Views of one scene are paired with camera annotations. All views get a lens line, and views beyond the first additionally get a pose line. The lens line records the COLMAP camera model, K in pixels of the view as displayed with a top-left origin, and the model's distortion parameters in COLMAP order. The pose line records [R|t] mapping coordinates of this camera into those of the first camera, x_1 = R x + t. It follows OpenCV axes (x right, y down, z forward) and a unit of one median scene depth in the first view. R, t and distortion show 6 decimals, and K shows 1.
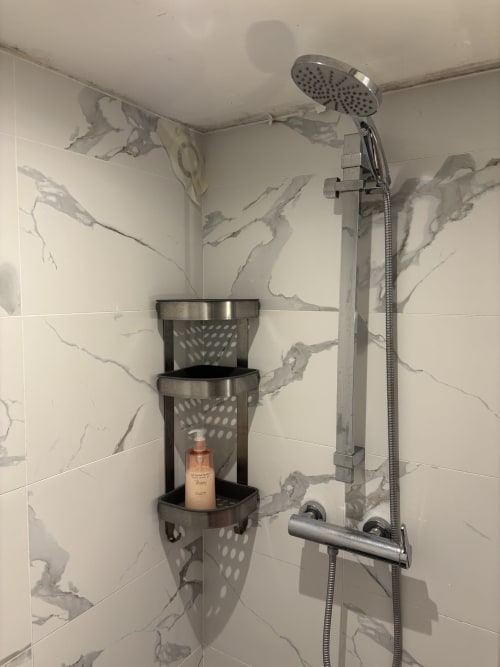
lens RADIAL K [[508.5, 0, 251.1], [0, 508.5, 328.3], [0, 0, 1]] dist [0.039066, -0.041491]
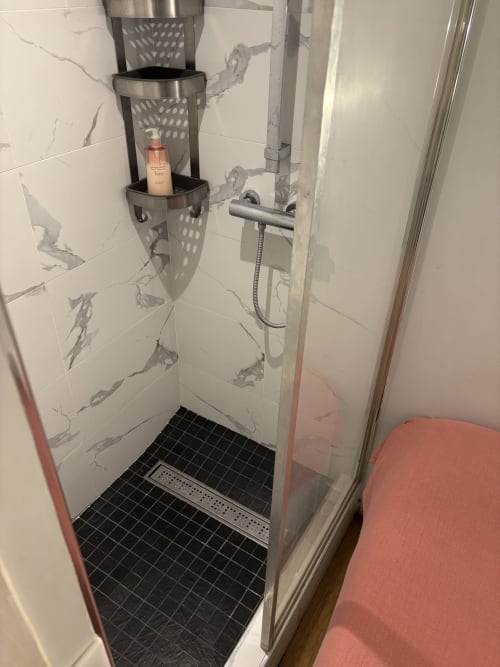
lens RADIAL K [[508.5, 0, 249.6], [0, 508.5, 329.8], [0, 0, 1]] dist [0.039066, -0.041491]
pose [[0.999523, -0.000069, 0.030898, 0.081624], [-0.015644, 0.861210, 0.508009, -0.002572], [-0.026645, -0.508250, 0.860798, -0.254932]]
